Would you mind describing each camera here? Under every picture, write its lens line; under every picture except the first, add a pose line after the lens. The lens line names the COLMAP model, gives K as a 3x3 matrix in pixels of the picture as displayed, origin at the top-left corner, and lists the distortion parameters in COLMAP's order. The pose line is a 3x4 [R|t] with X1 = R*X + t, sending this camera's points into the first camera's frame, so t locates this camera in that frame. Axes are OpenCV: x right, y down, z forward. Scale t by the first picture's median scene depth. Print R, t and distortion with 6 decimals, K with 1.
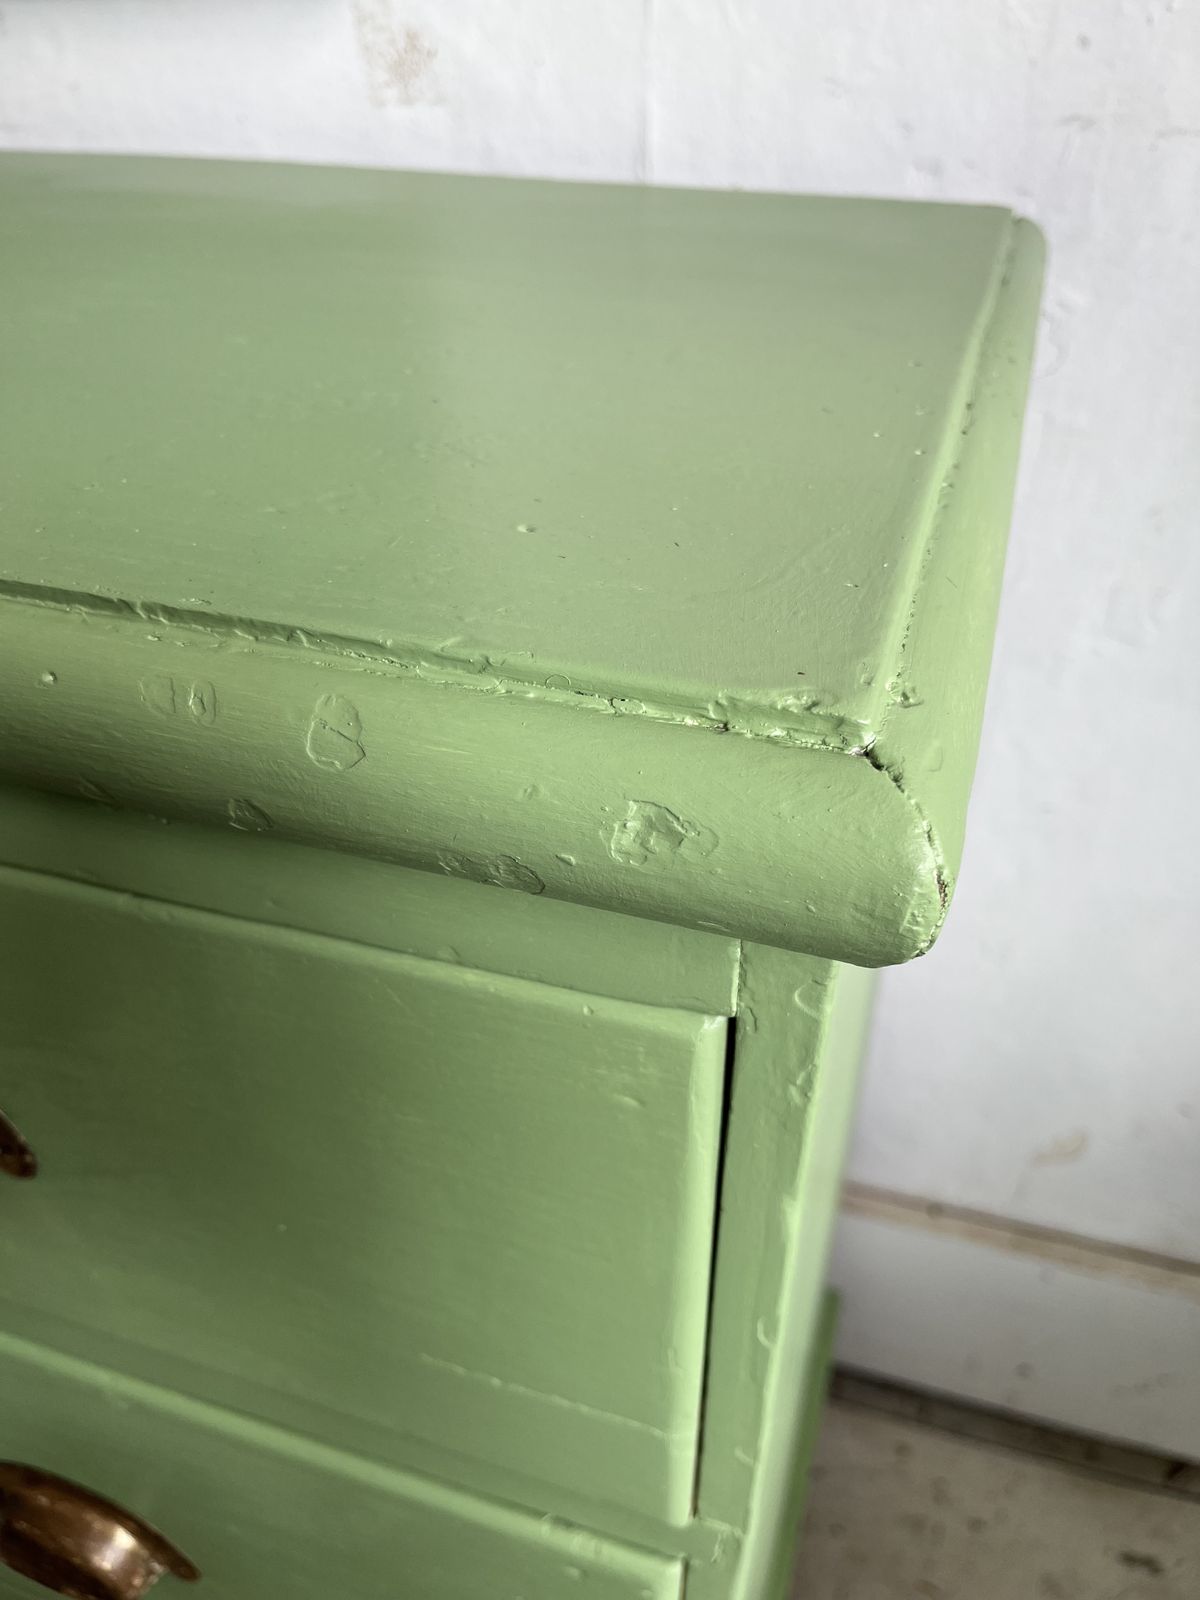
lens RADIAL K [[1260.4, 0, 595.7], [0, 1260.4, 800.4], [0, 0, 1]] dist [0.035441, -0.121658]
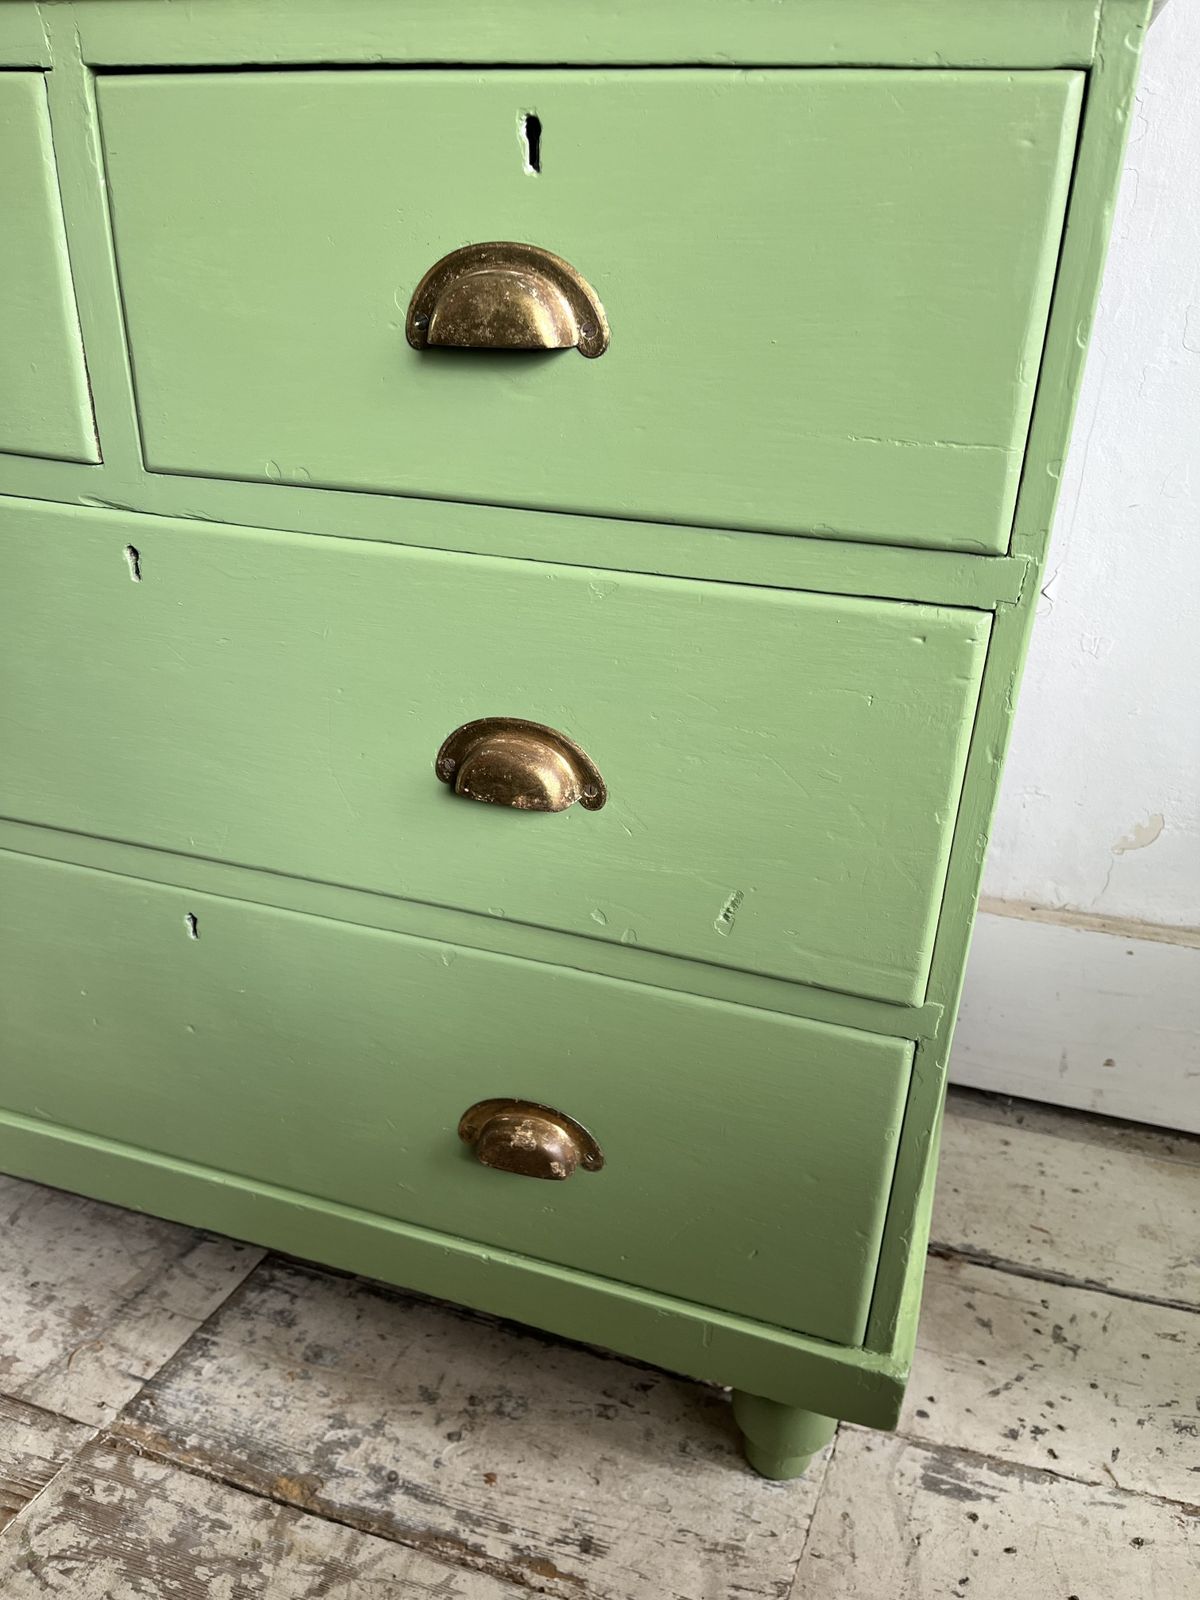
lens RADIAL K [[1214.6, 0, 609.7], [0, 1214.6, 803.8], [0, 0, 1]] dist [0.062121, -0.100763]
pose [[0.999774, 0.019156, 0.009256, -0.669694], [-0.017933, 0.992868, -0.117864, 1.633532], [-0.011448, 0.117671, 0.992987, -0.787713]]
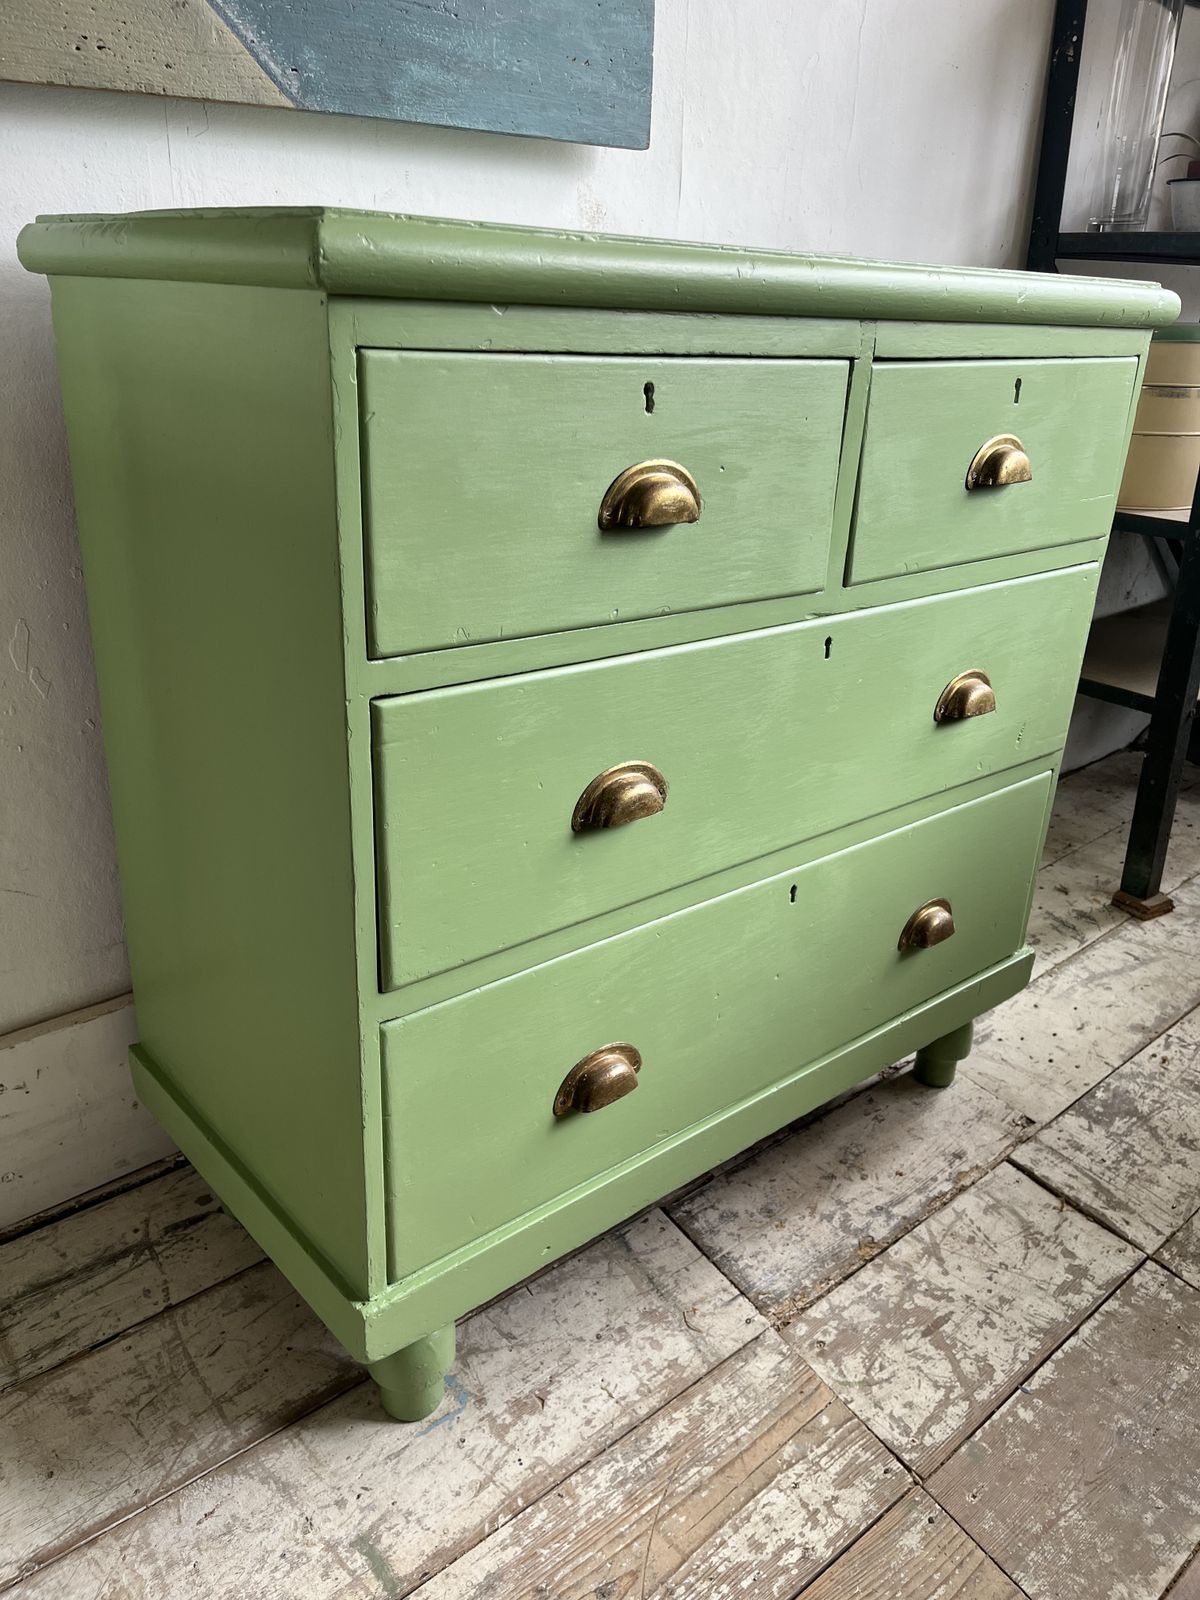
lens RADIAL K [[1176.5, 0, 604.6], [0, 1176.5, 813.0], [0, 0, 1]] dist [0.101866, -0.153126]
pose [[0.522609, -0.316081, 0.791816, -6.096940], [0.448608, 0.891721, 0.059874, 0.626650], [-0.725004, 0.323924, 0.607818, 0.191160]]
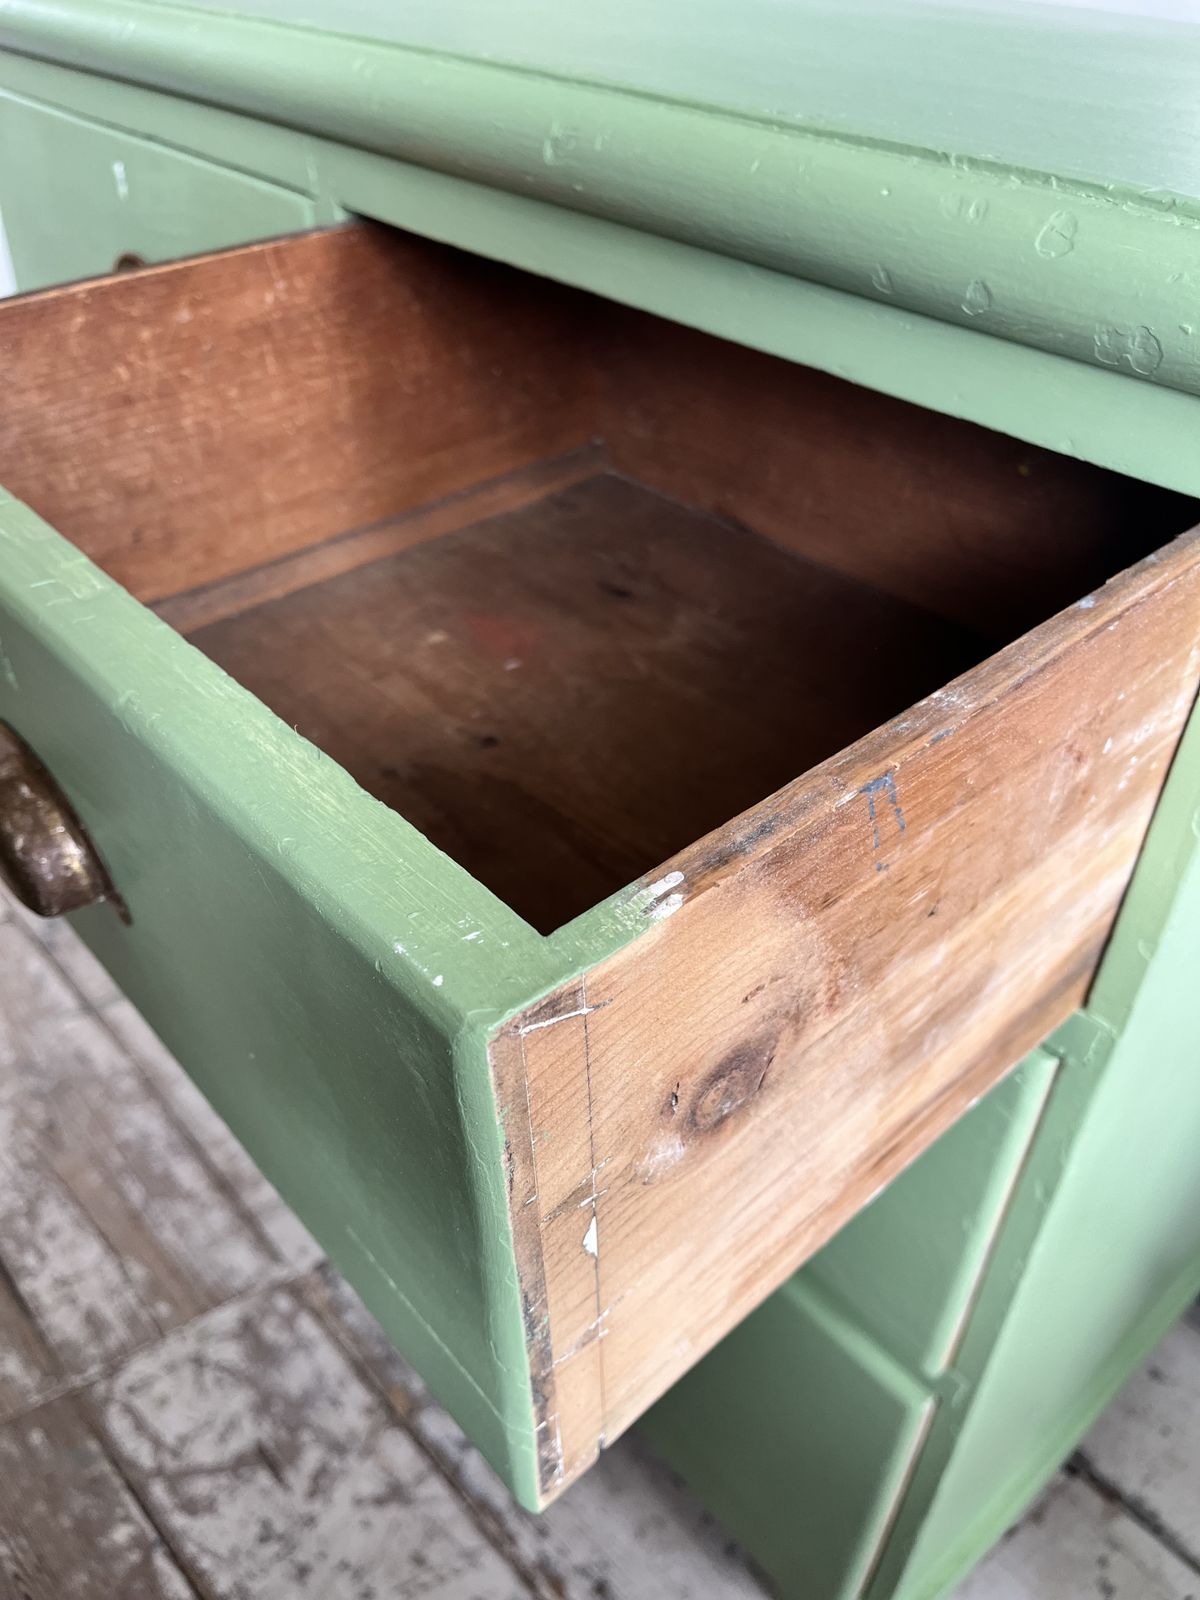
lens RADIAL K [[1238.5, 0, 611.6], [0, 1238.5, 805.5], [0, 0, 1]] dist [0.084899, -0.151987]
pose [[0.865415, 0.321361, -0.384427, 0.128501], [-0.305111, 0.946574, 0.104426, 0.579736], [0.397447, 0.026921, 0.917230, -0.577204]]
